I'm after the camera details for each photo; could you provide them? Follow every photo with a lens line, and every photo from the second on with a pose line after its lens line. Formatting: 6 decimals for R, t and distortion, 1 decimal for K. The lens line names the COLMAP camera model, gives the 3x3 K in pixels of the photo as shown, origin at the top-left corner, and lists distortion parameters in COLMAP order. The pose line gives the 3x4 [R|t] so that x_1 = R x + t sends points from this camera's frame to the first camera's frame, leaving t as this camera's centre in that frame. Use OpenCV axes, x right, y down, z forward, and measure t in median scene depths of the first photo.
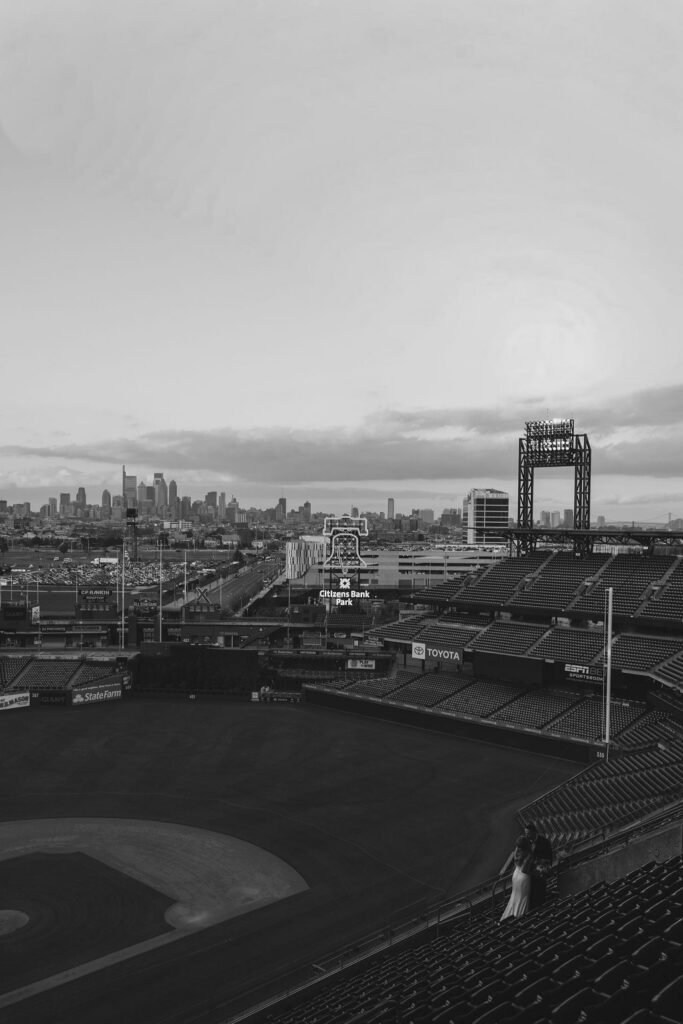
lens RADIAL K [[907.4, 0, 357.5], [0, 907.4, 549.0], [0, 0, 1]] dist [0.015365, 0.006331]
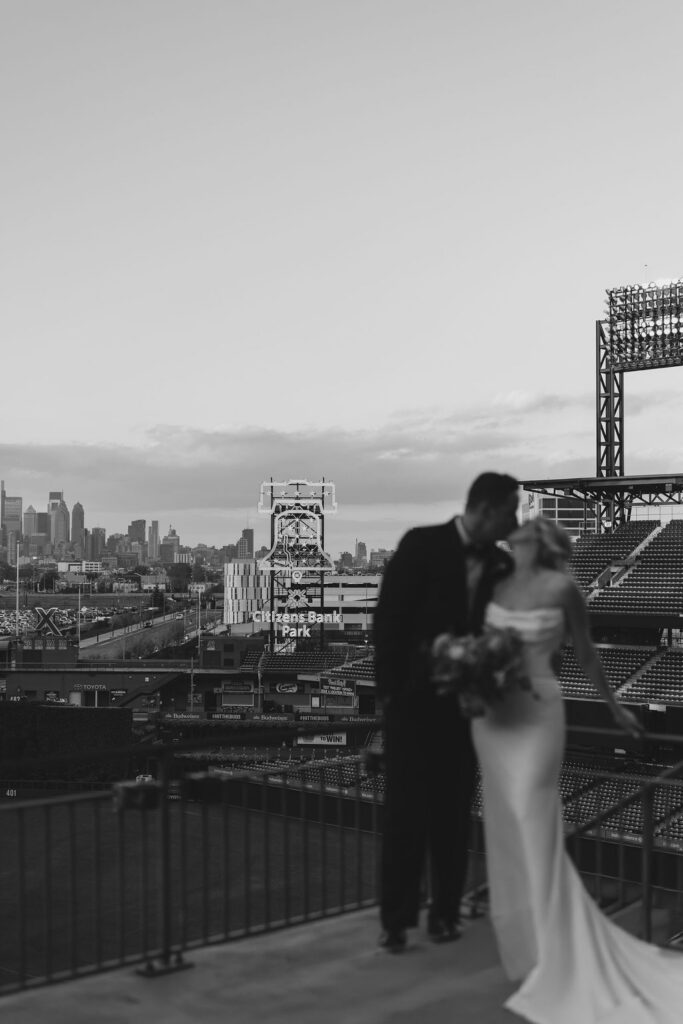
lens RADIAL K [[1409.9, 0, 341.5], [0, 1409.9, 512.0], [0, 0, 1]] dist [0.004839, -0.009338]
pose [[0.999800, -0.008775, -0.017972, 0.031892], [0.007496, 0.997516, -0.070047, 0.048578], [0.018542, 0.069898, 0.997382, 0.124606]]
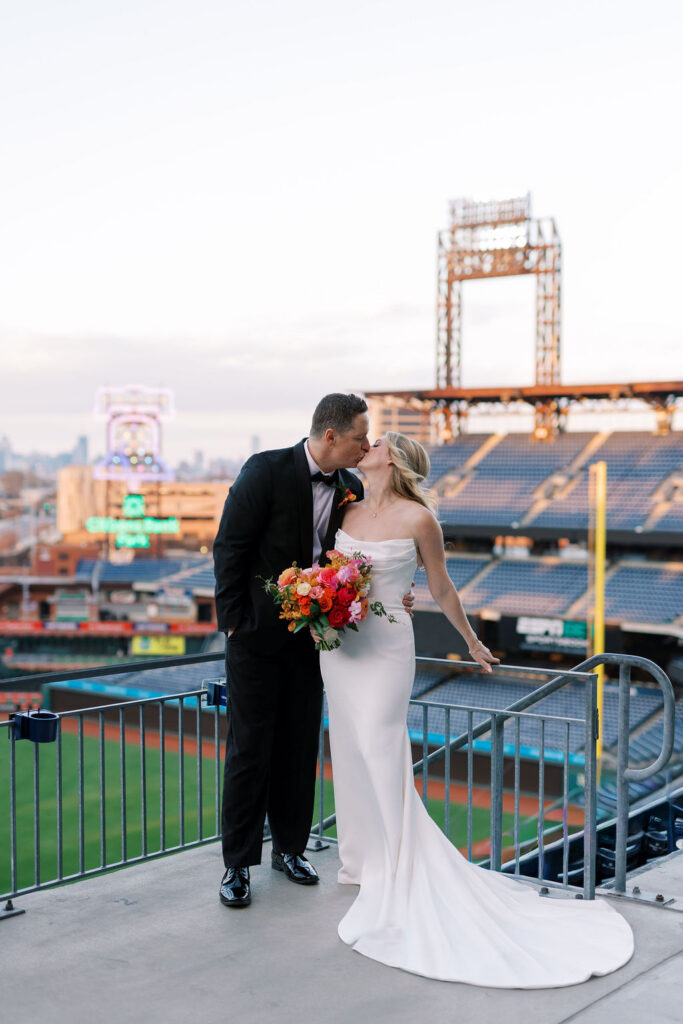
lens RADIAL K [[1409.9, 0, 341.5], [0, 1409.9, 512.0], [0, 0, 1]] dist [0.004839, -0.009338]
pose [[0.995344, -0.004531, 0.096284, 0.031647], [0.004913, 0.999981, -0.003727, 0.047816], [-0.096265, 0.004182, 0.995347, 0.128995]]
